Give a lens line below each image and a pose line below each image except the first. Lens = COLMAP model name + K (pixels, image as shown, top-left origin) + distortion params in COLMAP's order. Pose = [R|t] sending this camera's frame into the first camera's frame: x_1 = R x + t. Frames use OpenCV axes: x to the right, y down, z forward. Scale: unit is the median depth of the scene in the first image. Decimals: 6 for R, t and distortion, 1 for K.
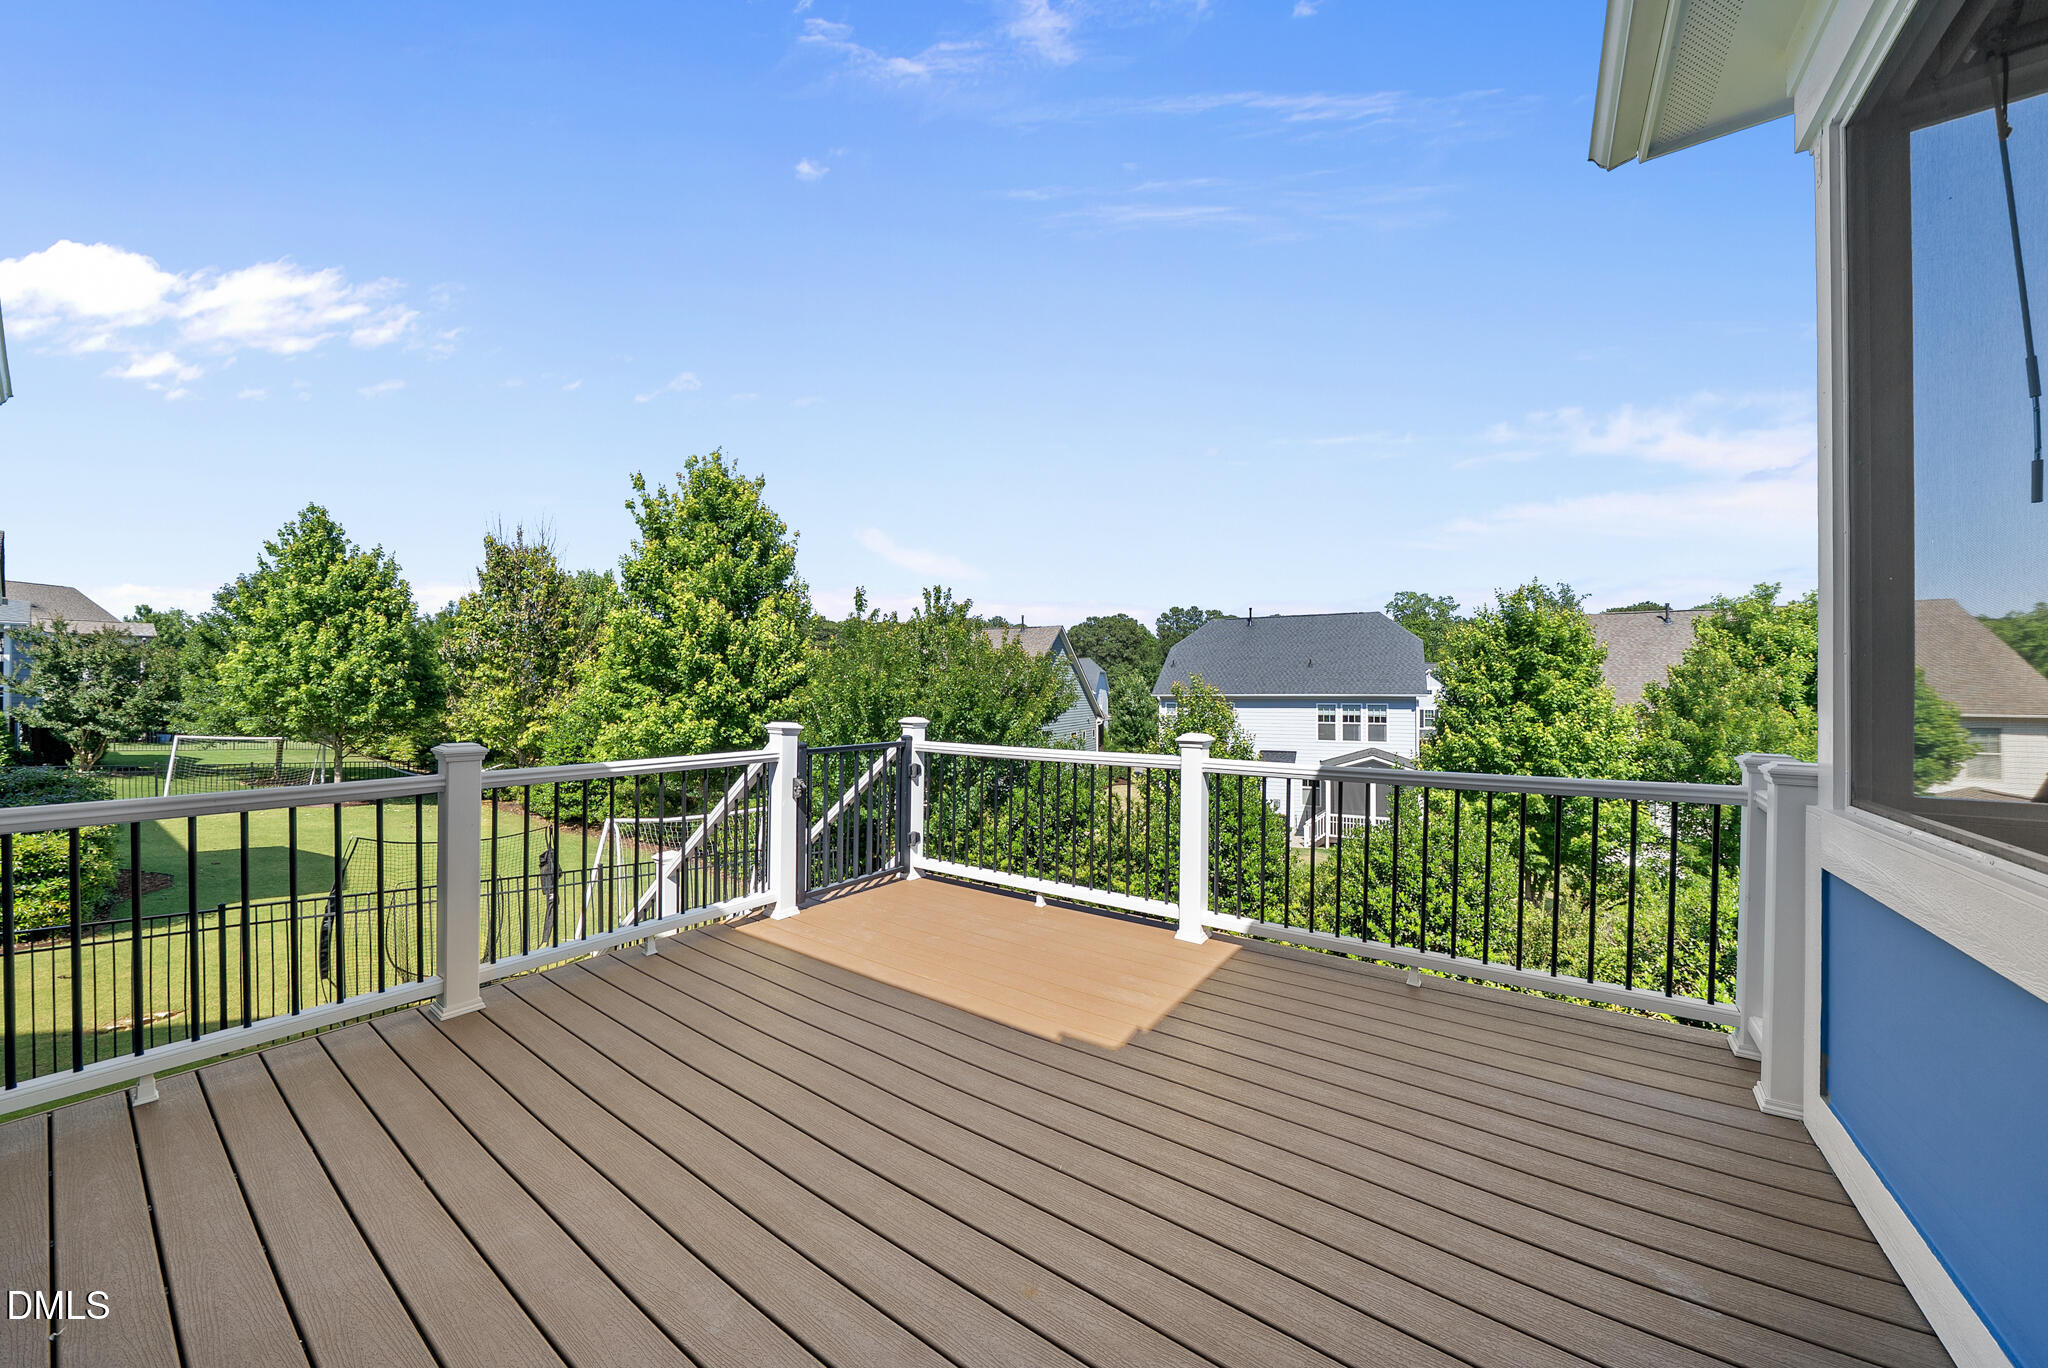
lens RADIAL K [[689.0, 0, 1026.5], [0, 689.0, 692.0], [0, 0, 1]] dist [-0.008595, 0.000045]
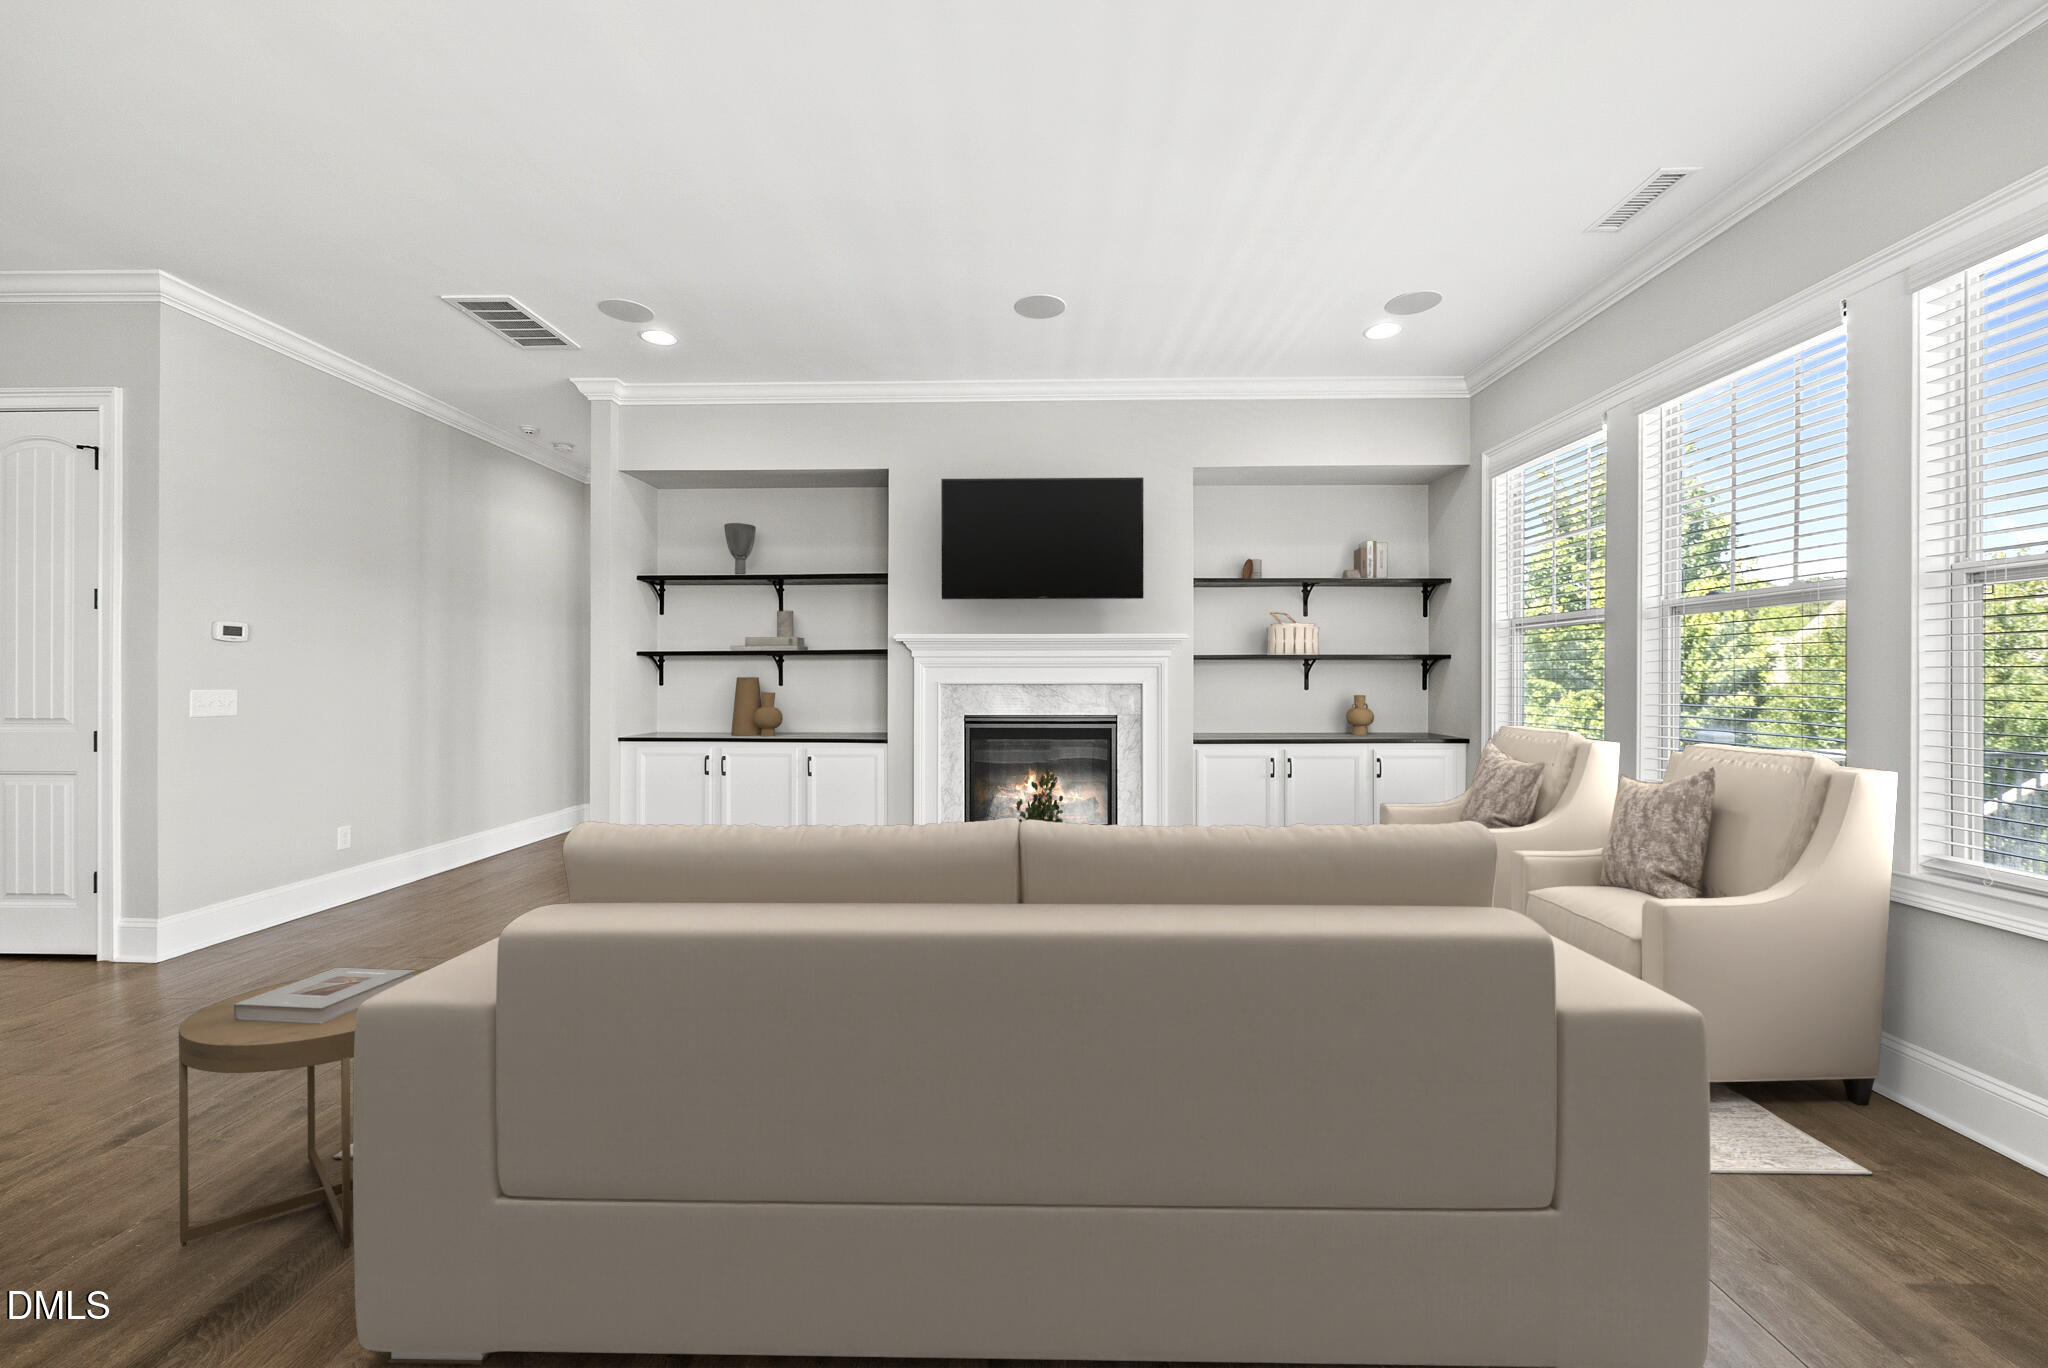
lens RADIAL K [[784.3, 0, 1026.7], [0, 784.3, 678.5], [0, 0, 1]] dist [-0.008676, 0.000517]
pose [[0.563279, 0.002304, -0.826264, -0.045788], [-0.005448, 0.999985, -0.000925, -0.006890], [0.826249, 0.005022, 0.563283, -0.279284]]
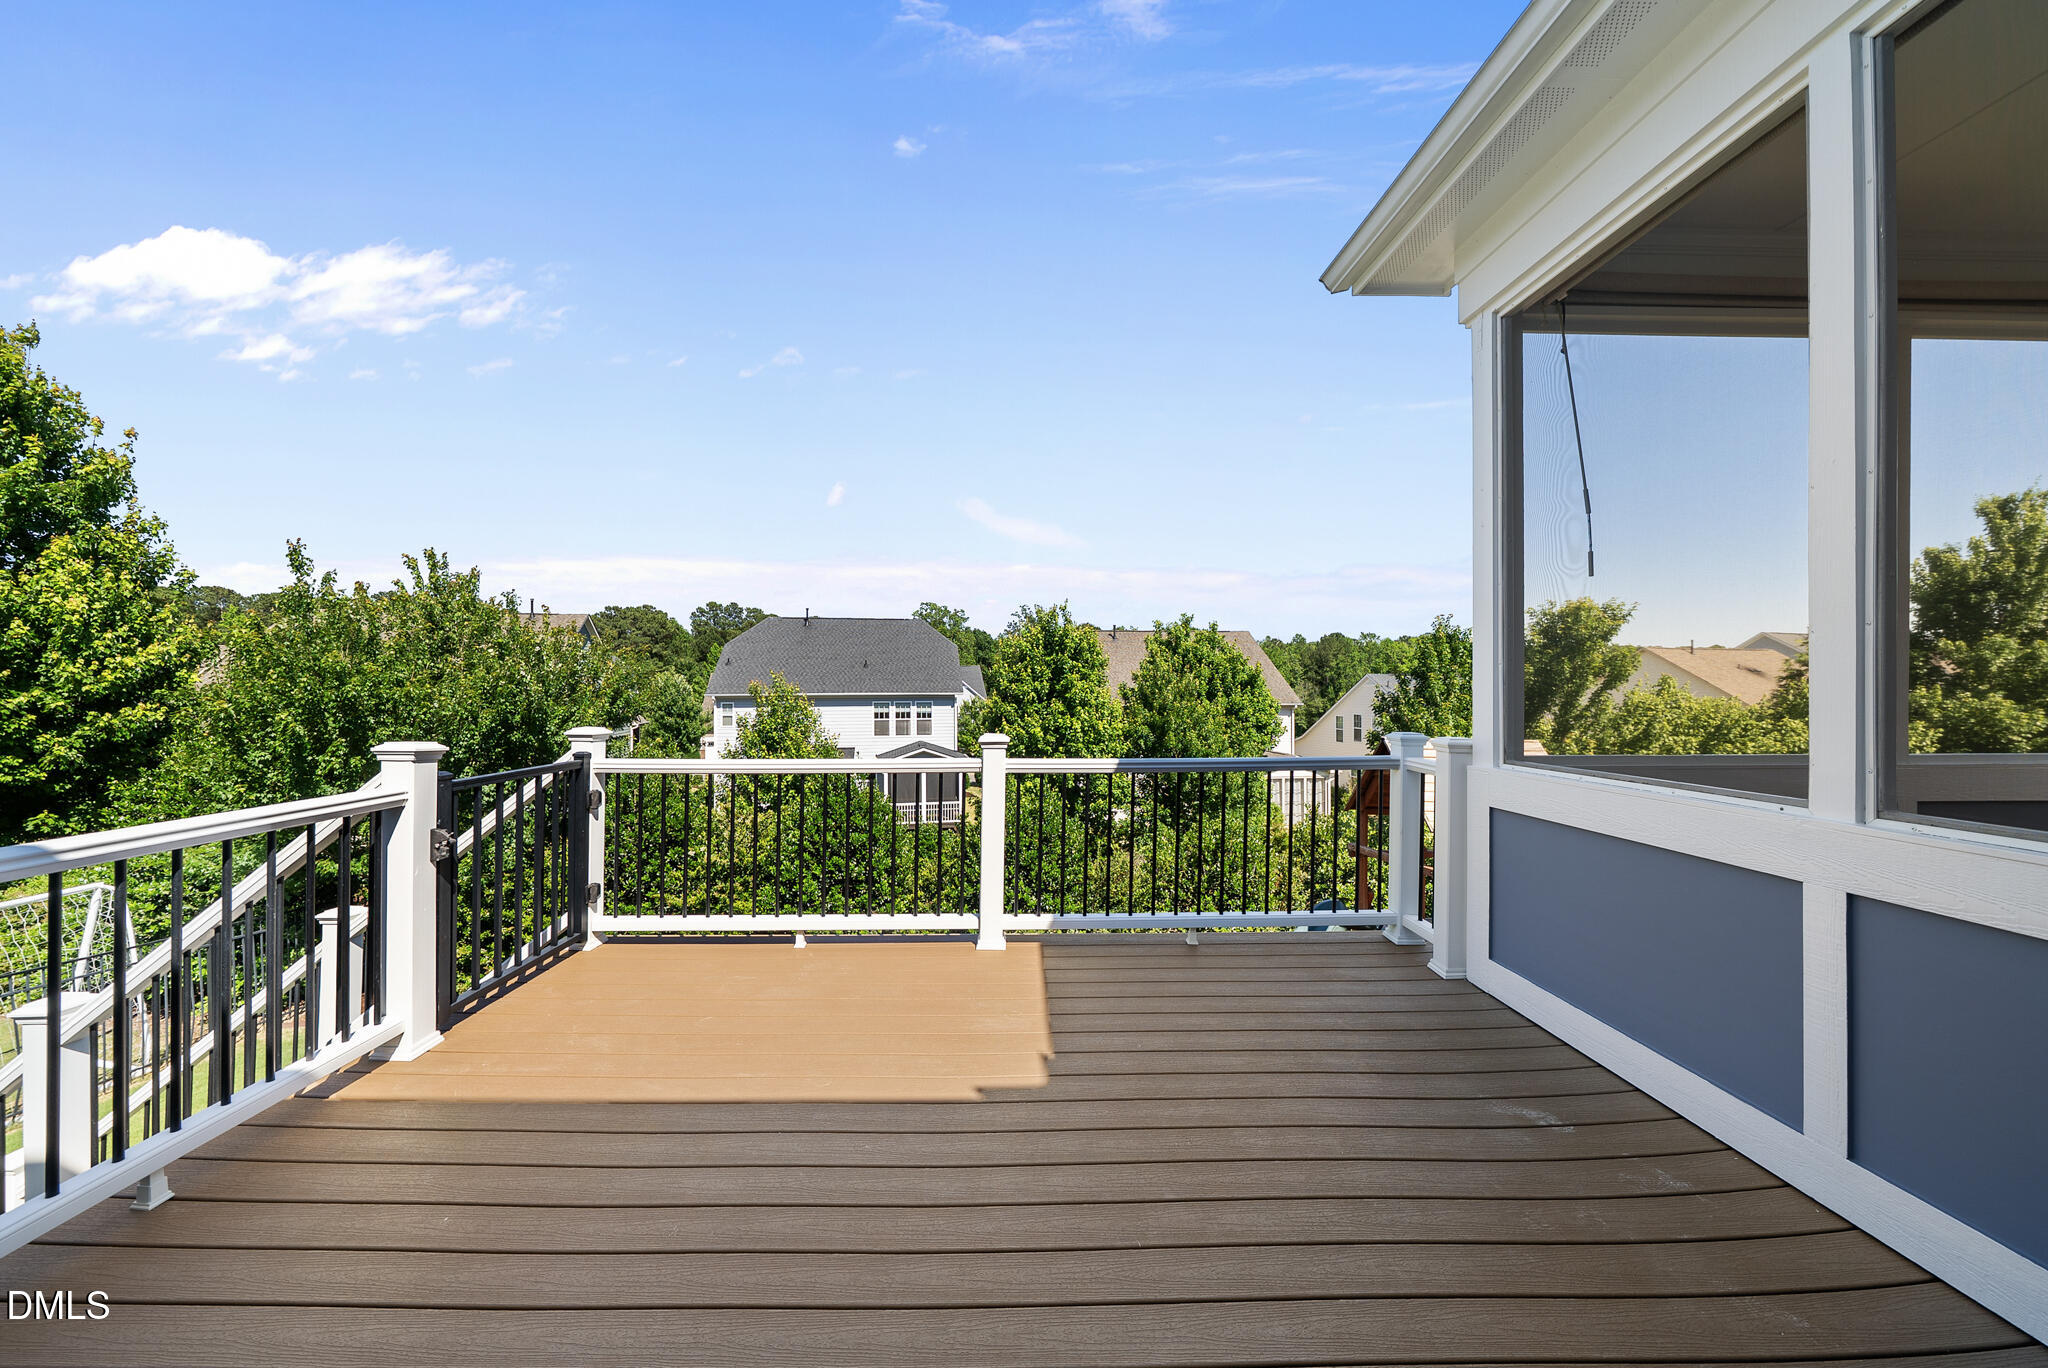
lens RADIAL K [[689.0, 0, 998.4], [0, 689.0, 689.5], [0, 0, 1]] dist [-0.008595, 0.000045]
pose [[0.814876, -0.002226, 0.579630, -0.077799], [0.003983, 0.999991, -0.001759, 0.000041], [-0.579621, 0.003742, 0.814878, 0.052273]]
